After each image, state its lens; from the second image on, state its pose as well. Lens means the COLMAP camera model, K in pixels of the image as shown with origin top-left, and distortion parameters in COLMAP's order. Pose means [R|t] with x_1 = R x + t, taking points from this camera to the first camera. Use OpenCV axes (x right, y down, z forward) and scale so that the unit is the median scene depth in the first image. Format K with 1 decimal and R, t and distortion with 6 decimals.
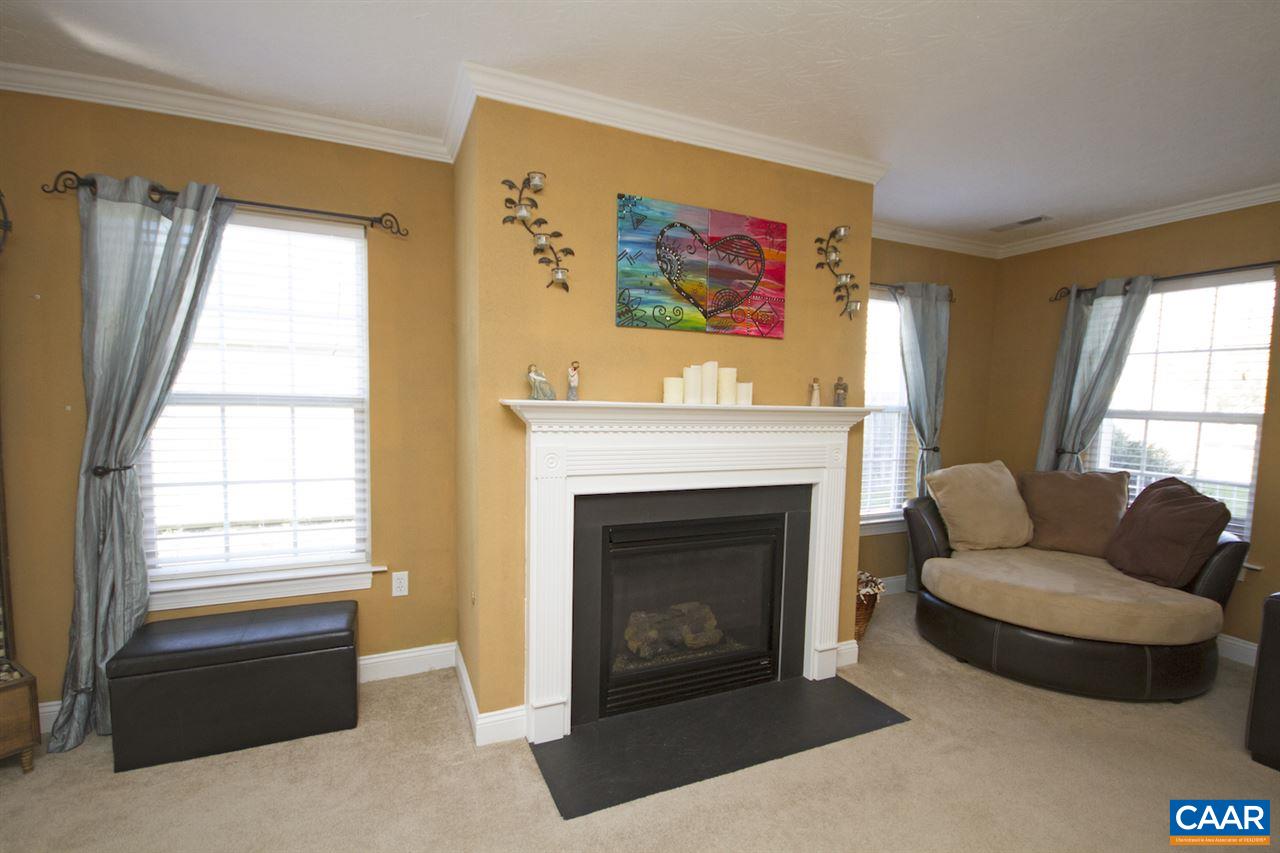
lens RADIAL K [[588.2, 0, 642.7], [0, 588.2, 437.8], [0, 0, 1]] dist [-0.000289, -0.000683]
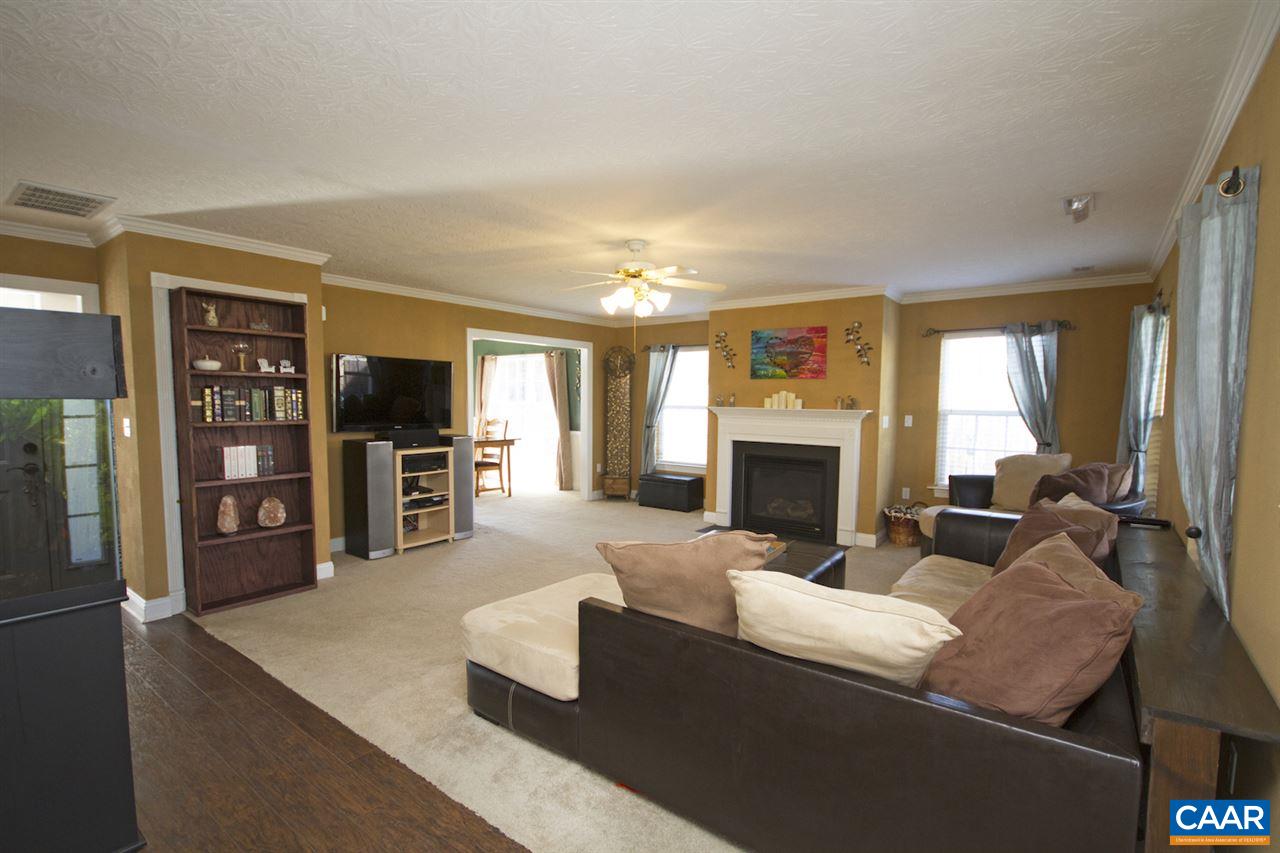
lens RADIAL K [[588.2, 0, 641.1], [0, 588.2, 444.6], [0, 0, 1]] dist [-0.000289, -0.000683]
pose [[0.483968, 0.051095, -0.873593, 1.997997], [-0.056919, 0.998018, 0.026839, 0.061929], [0.873233, 0.036734, 0.485917, -0.707283]]
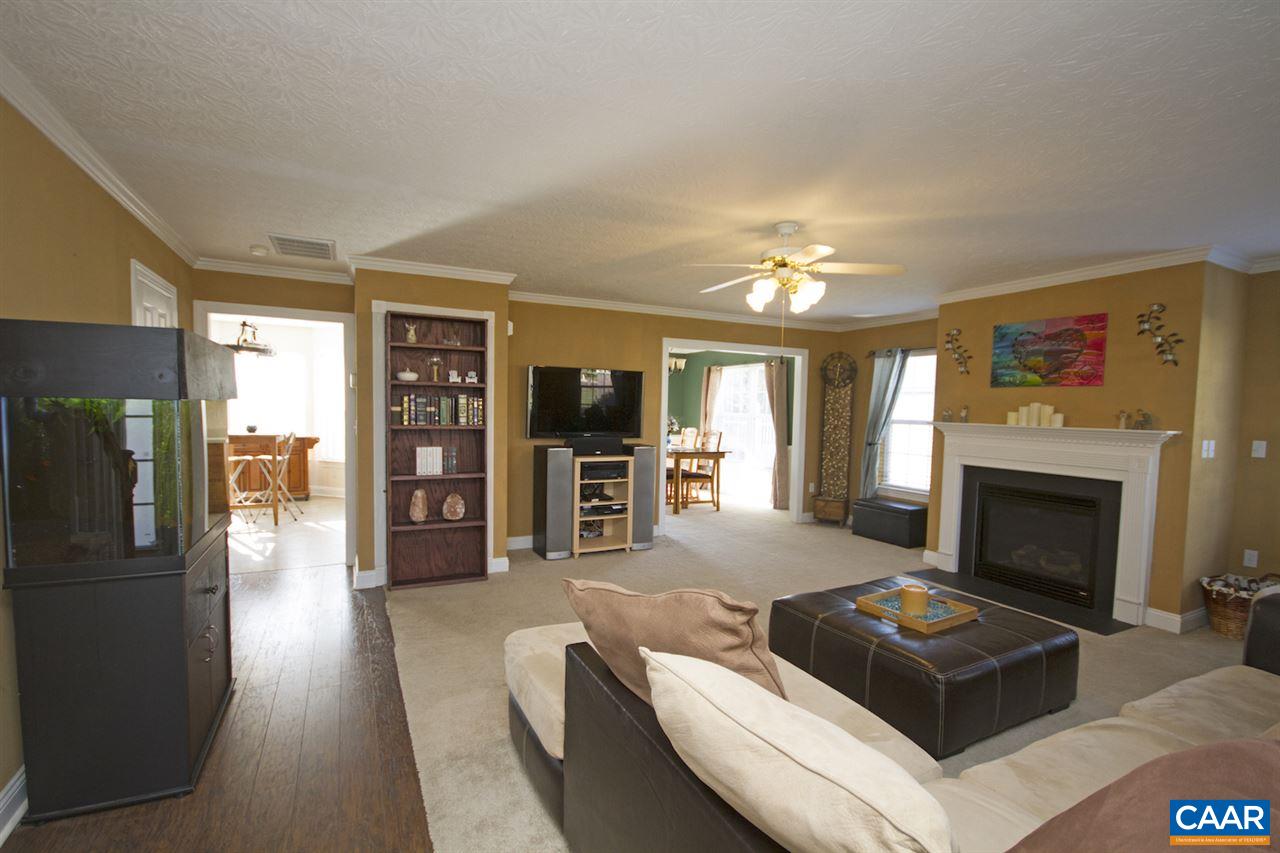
lens RADIAL K [[588.2, 0, 639.4], [0, 588.2, 445.2], [0, 0, 1]] dist [-0.000289, -0.000683]
pose [[0.043020, 0.042715, -0.998161, 1.926977], [-0.085923, 0.995542, 0.038900, 0.038466], [0.995373, 0.084091, 0.046498, -0.316824]]
